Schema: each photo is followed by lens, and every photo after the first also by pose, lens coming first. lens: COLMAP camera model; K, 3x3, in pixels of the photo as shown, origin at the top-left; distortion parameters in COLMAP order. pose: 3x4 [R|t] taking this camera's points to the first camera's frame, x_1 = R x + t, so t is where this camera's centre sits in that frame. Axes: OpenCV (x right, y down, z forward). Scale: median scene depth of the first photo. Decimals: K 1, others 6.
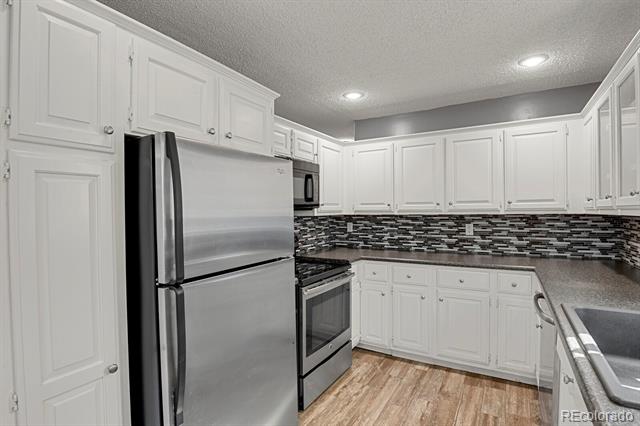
lens RADIAL K [[326.4, 0, 329.5], [0, 326.4, 214.8], [0, 0, 1]] dist [-0.010191, -0.010457]
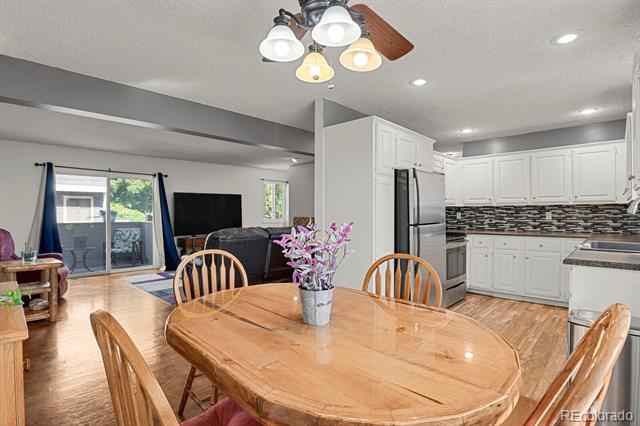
lens RADIAL K [[326.4, 0, 326.8], [0, 326.4, 215.6], [0, 0, 1]] dist [-0.010191, -0.010457]
pose [[0.973701, 0.005864, -0.227753, -0.248249], [-0.006949, 0.999968, -0.003959, 0.066133], [0.227723, 0.005438, 0.973711, -0.761948]]
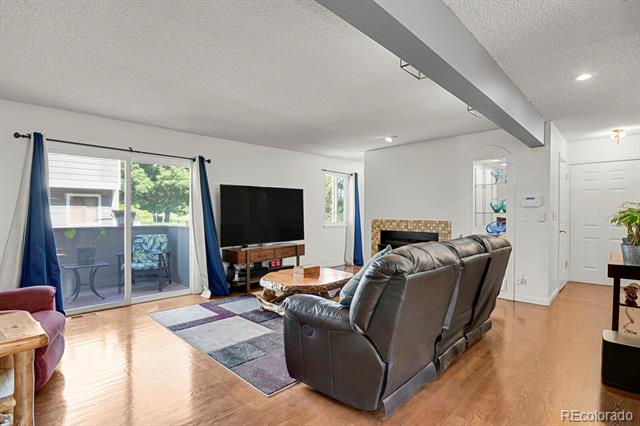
lens RADIAL K [[326.4, 0, 330.2], [0, 326.4, 216.7], [0, 0, 1]] dist [-0.010191, -0.010457]
pose [[0.972827, 0.007130, -0.231422, -0.983939], [-0.008123, 0.999961, -0.003335, 0.059519], [0.231389, 0.005124, 0.972848, -0.159612]]
